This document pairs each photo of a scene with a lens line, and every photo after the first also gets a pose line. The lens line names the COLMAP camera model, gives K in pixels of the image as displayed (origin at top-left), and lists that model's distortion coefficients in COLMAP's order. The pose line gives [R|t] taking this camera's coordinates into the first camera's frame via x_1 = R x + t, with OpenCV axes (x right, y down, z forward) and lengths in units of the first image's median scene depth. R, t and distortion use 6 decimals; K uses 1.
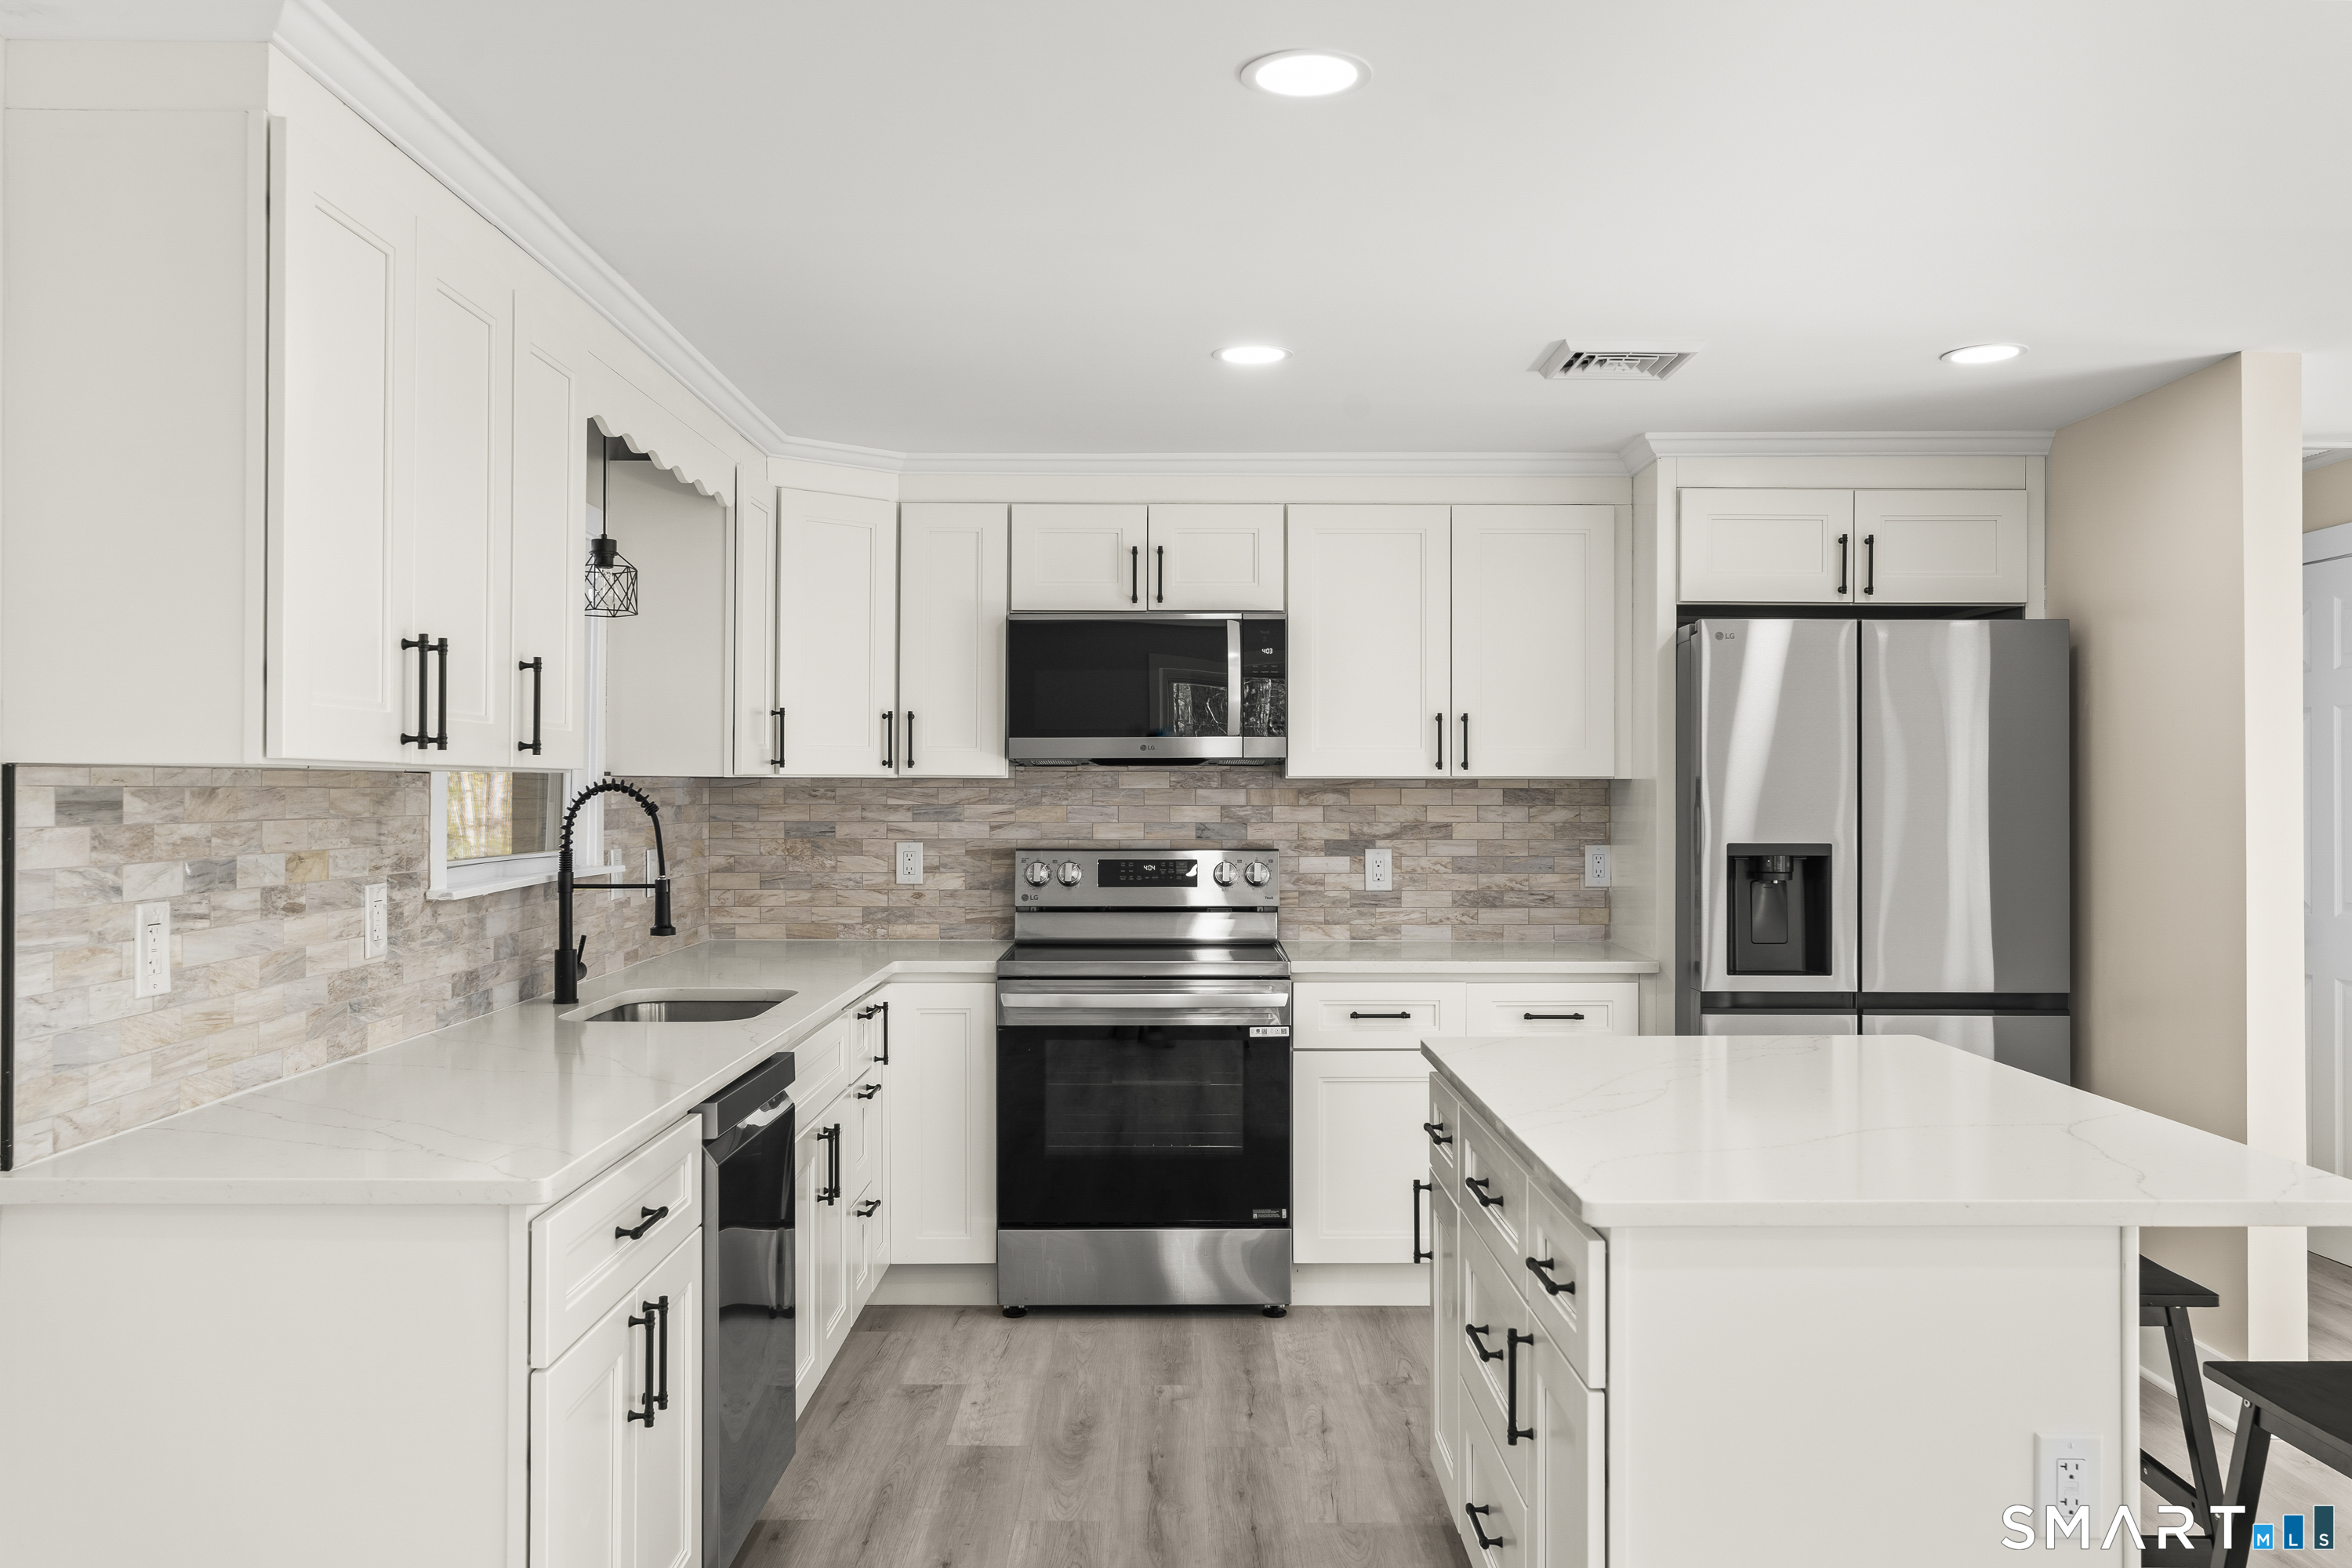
lens RADIAL K [[1872.2, 0, 1166.7], [0, 1872.2, 782.2], [0, 0, 1]] dist [-0.038686, 0.028944]
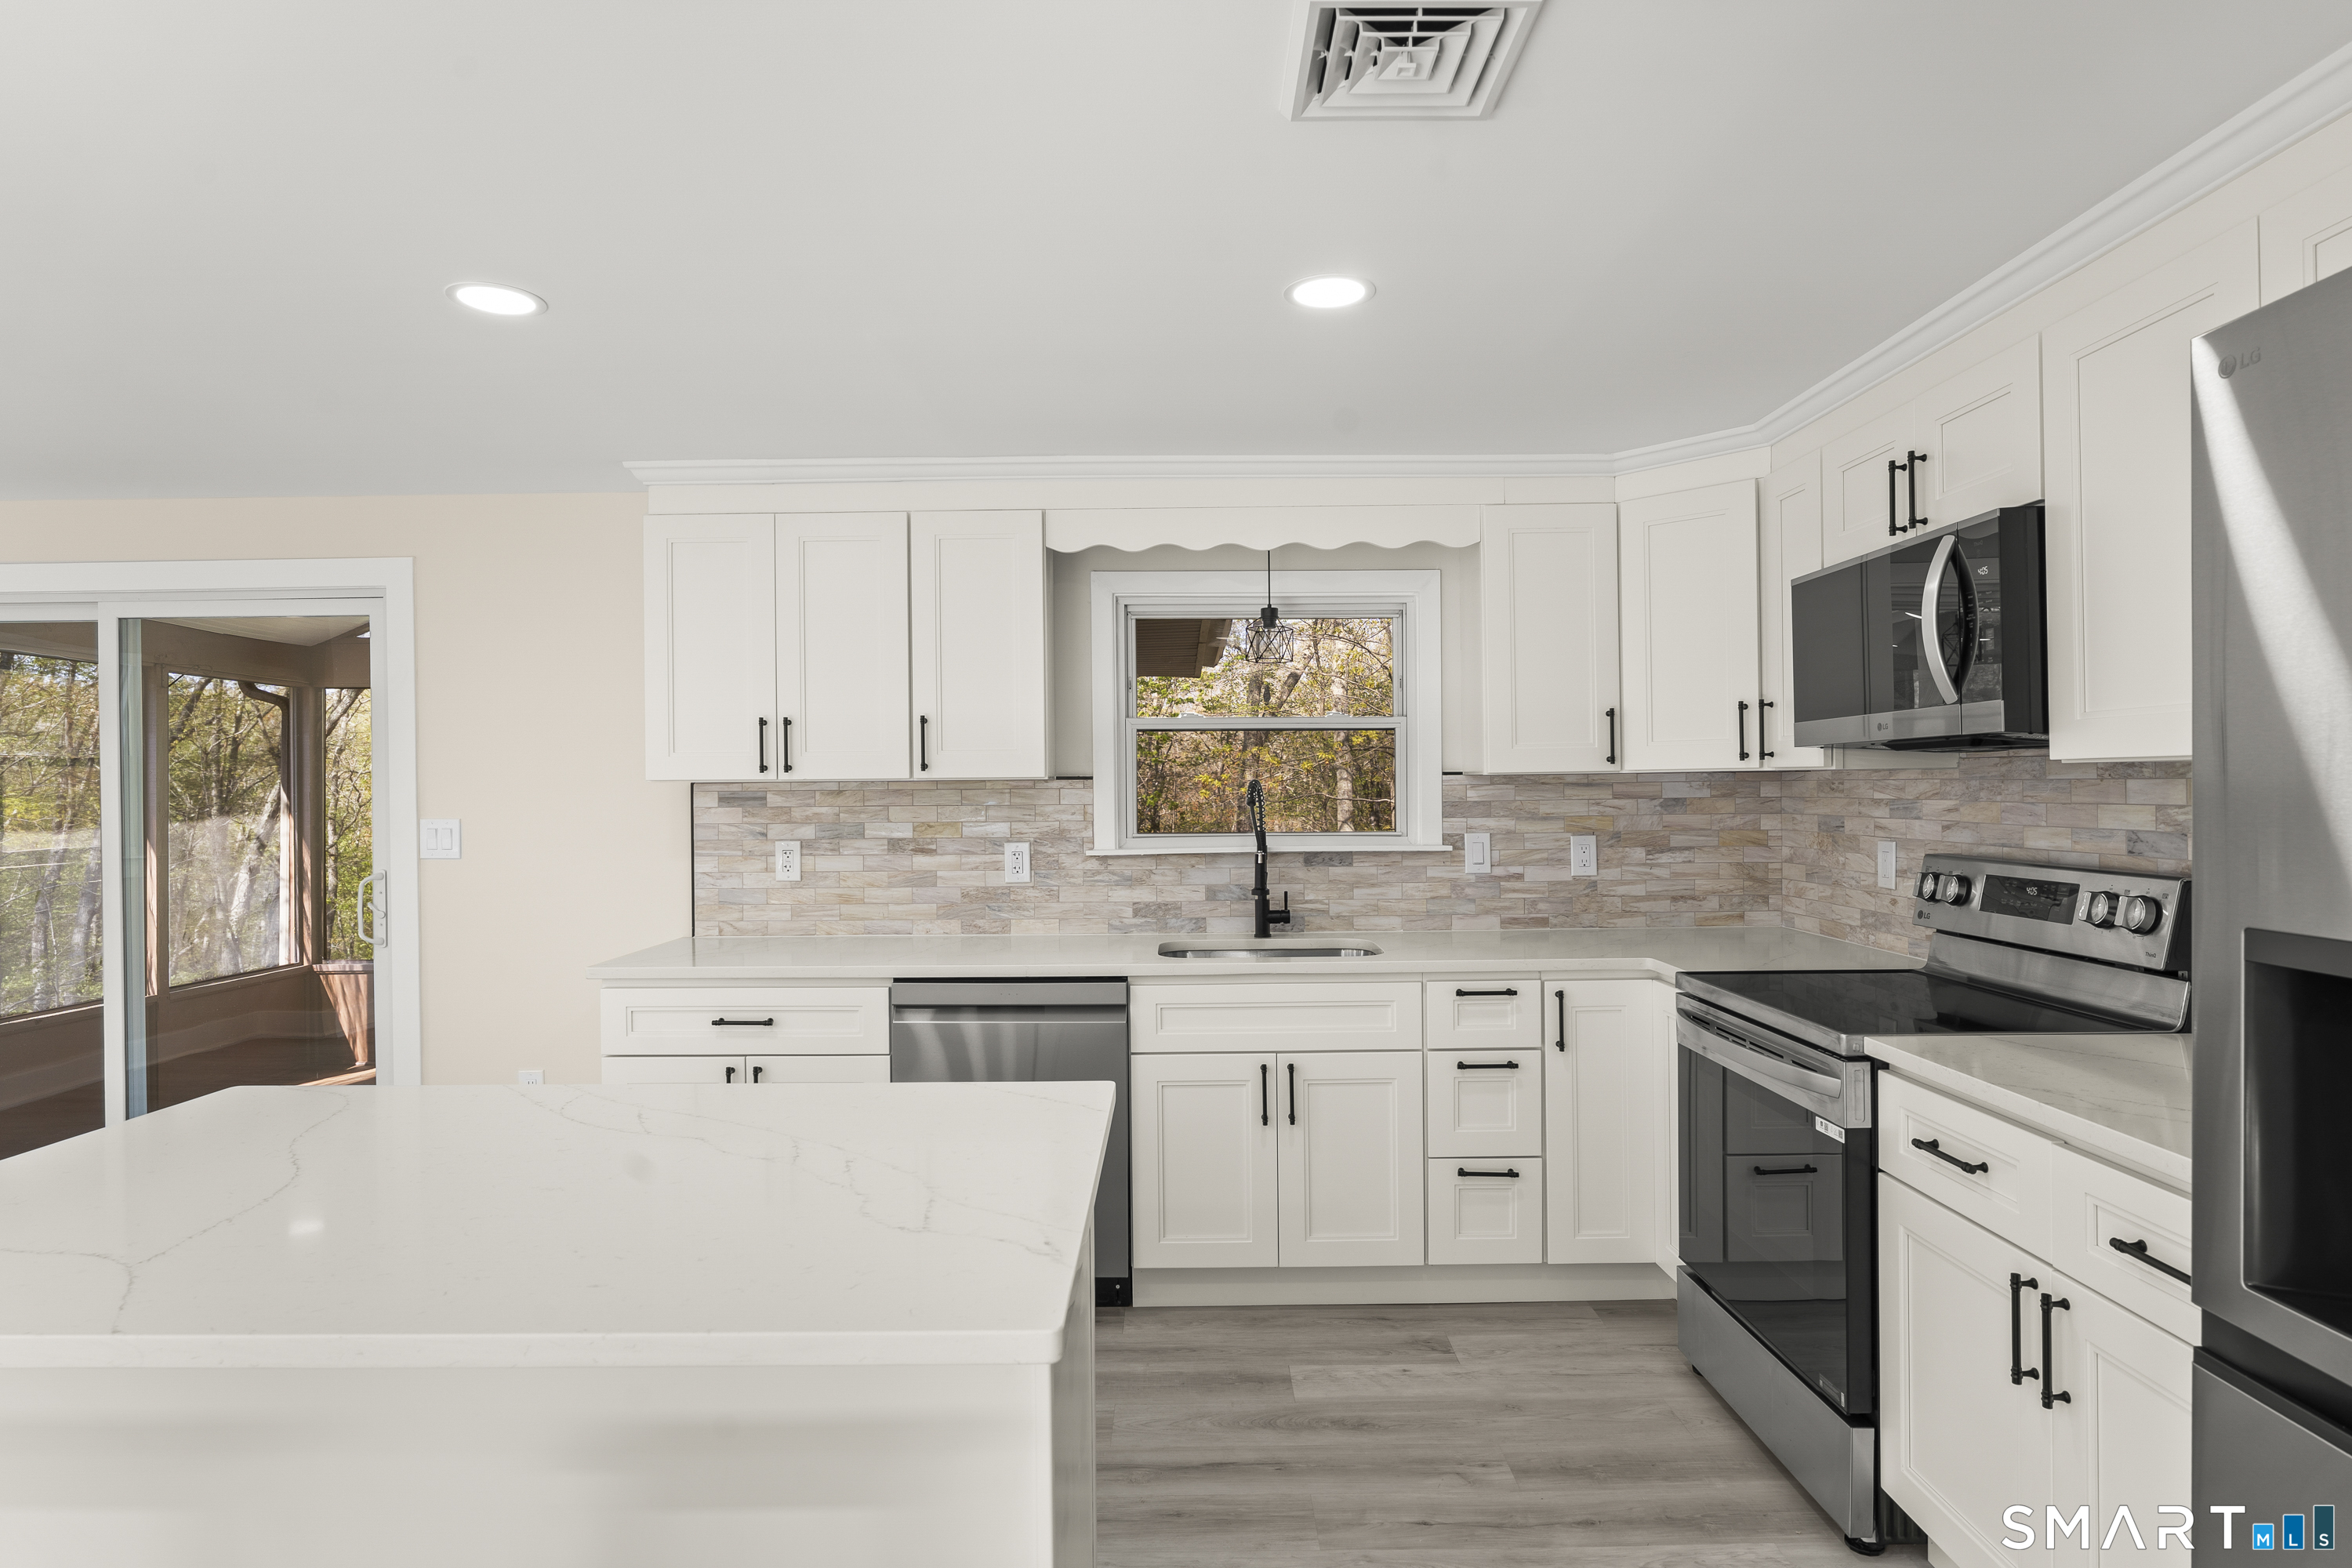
lens RADIAL K [[1255.0, 0, 1184.3], [0, 1255.0, 791.7], [0, 0, 1]] dist [-0.023203, 0.003101]
pose [[0.003856, 0.003026, -0.999988, 0.518076], [0.013252, 0.999907, 0.003076, 0.002639], [0.999905, -0.013264, 0.003815, 0.758427]]
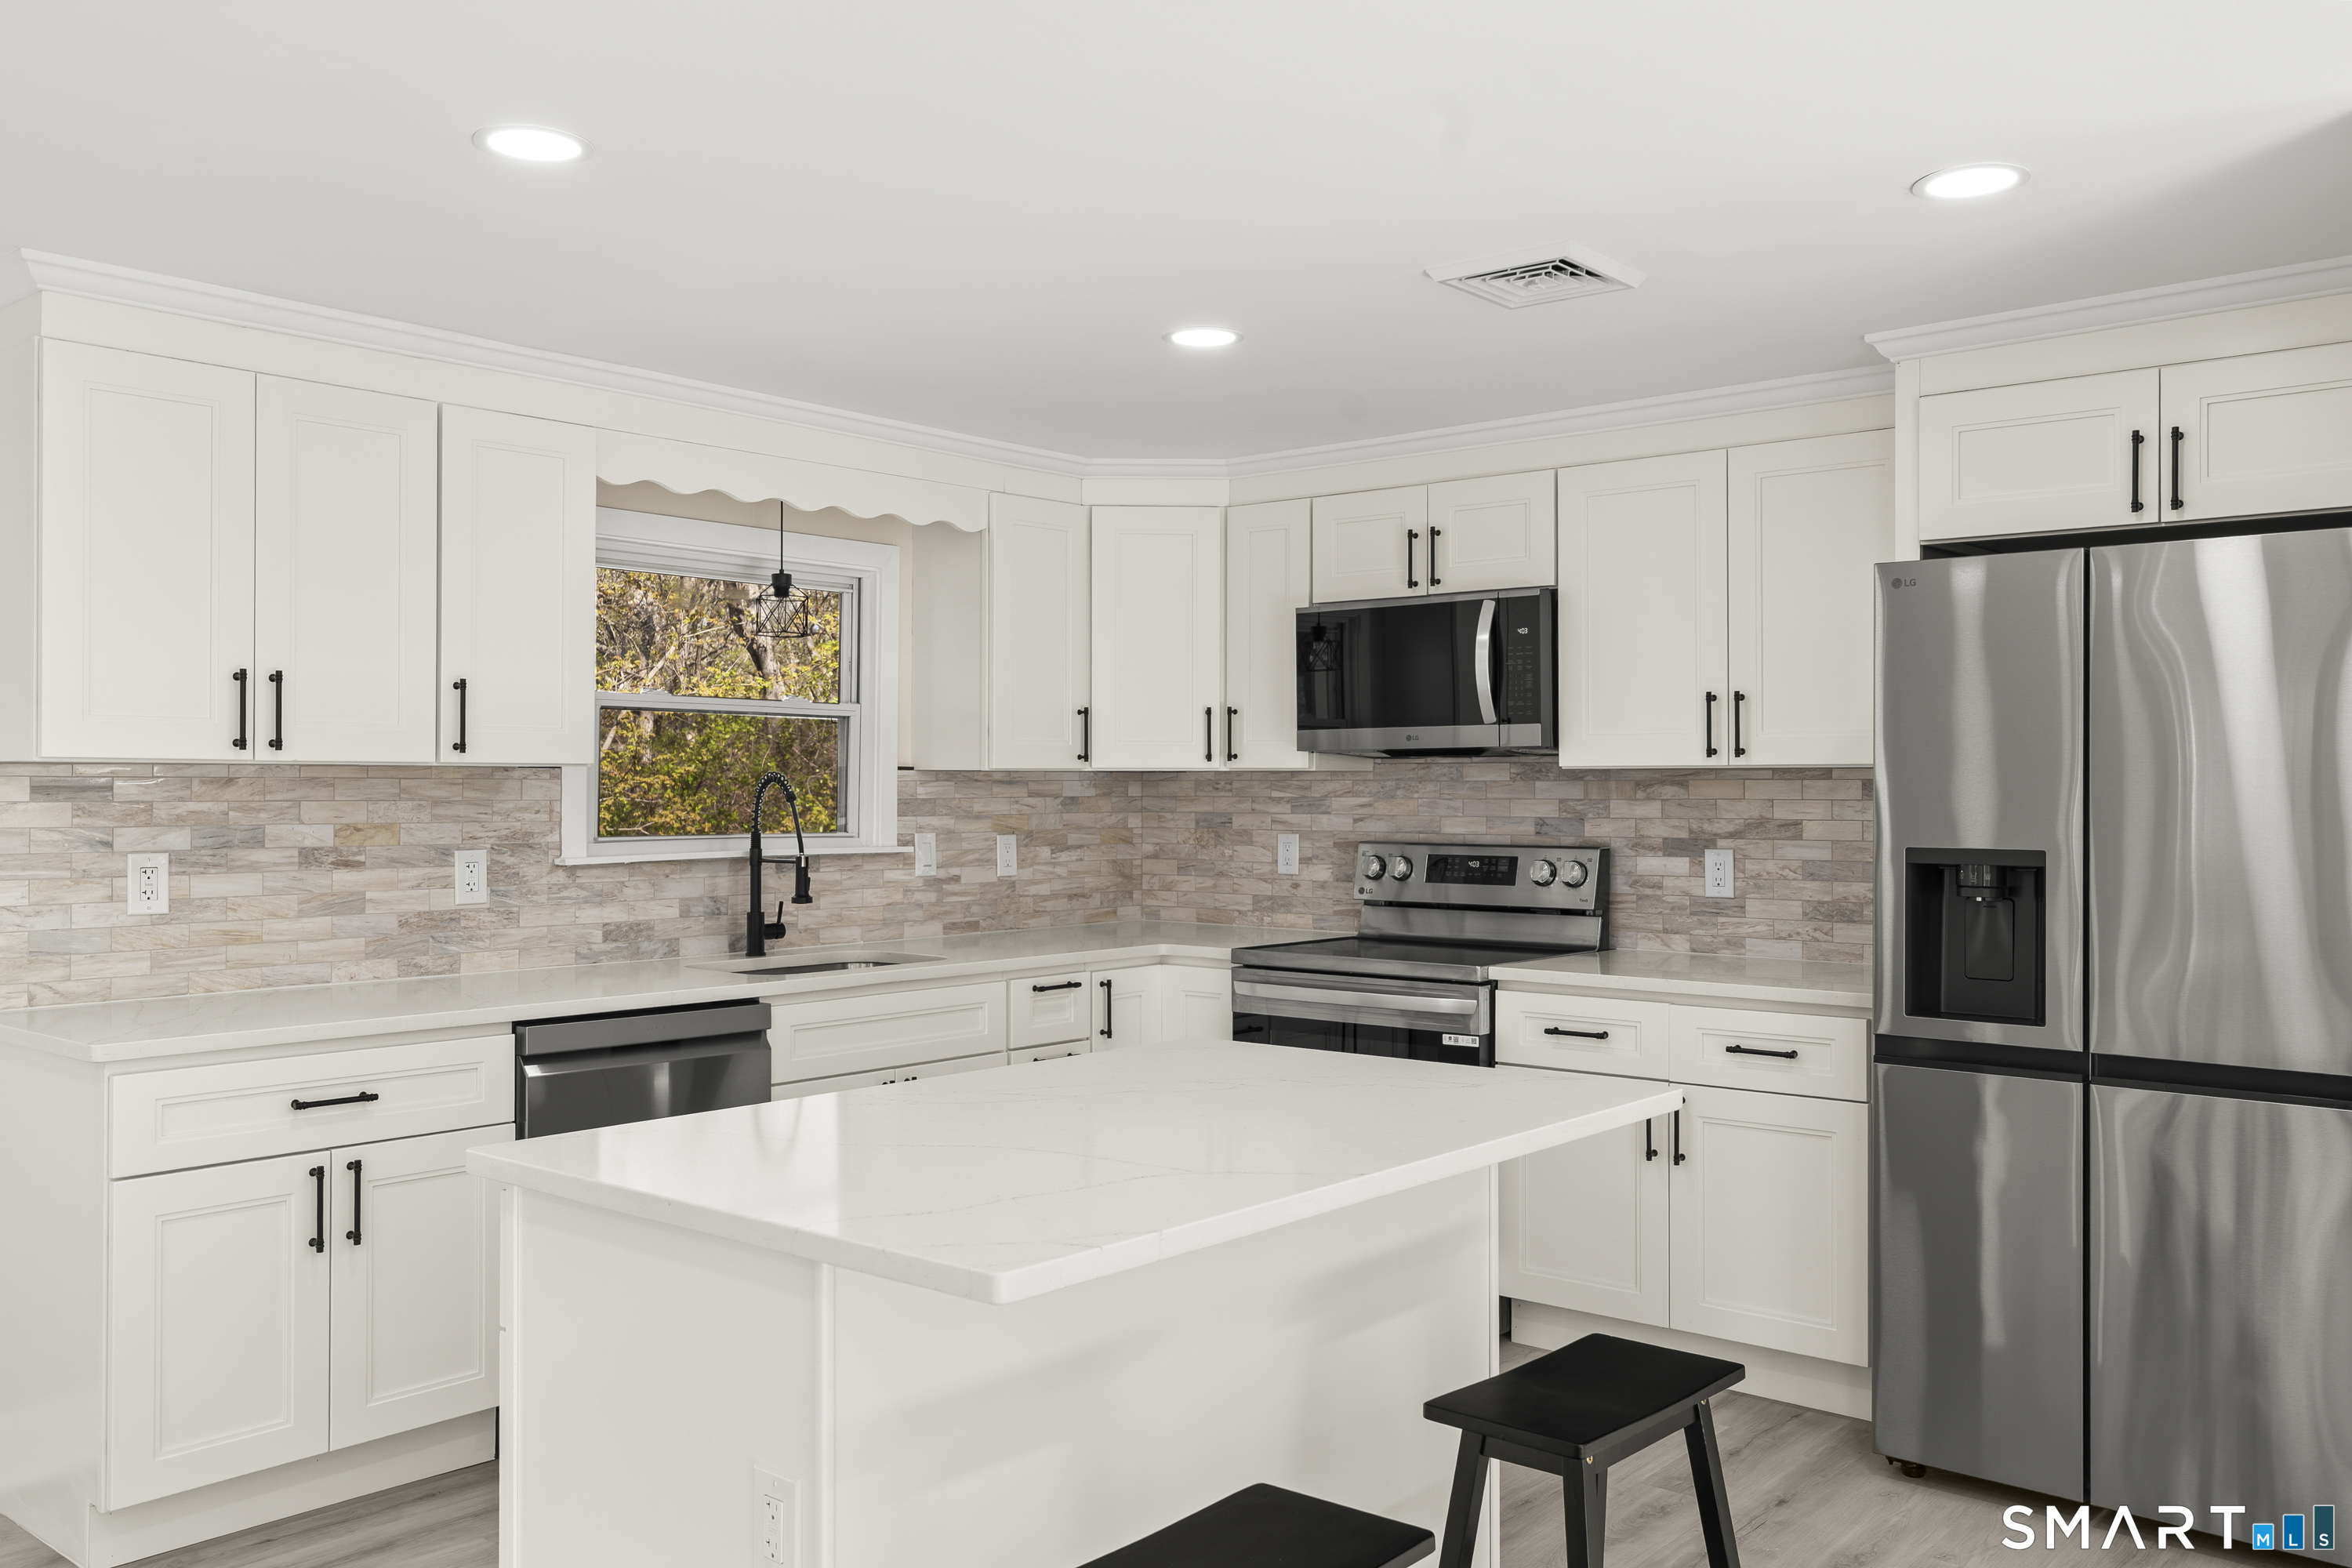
lens RADIAL K [[1872.2, 0, 1158.3], [0, 1872.2, 791.0], [0, 0, 1]] dist [-0.038686, 0.028944]
pose [[0.760519, 0.000471, -0.649316, 0.545156], [0.002542, 0.999990, 0.003703, 0.005235], [0.649311, -0.004467, 0.760510, 0.193938]]
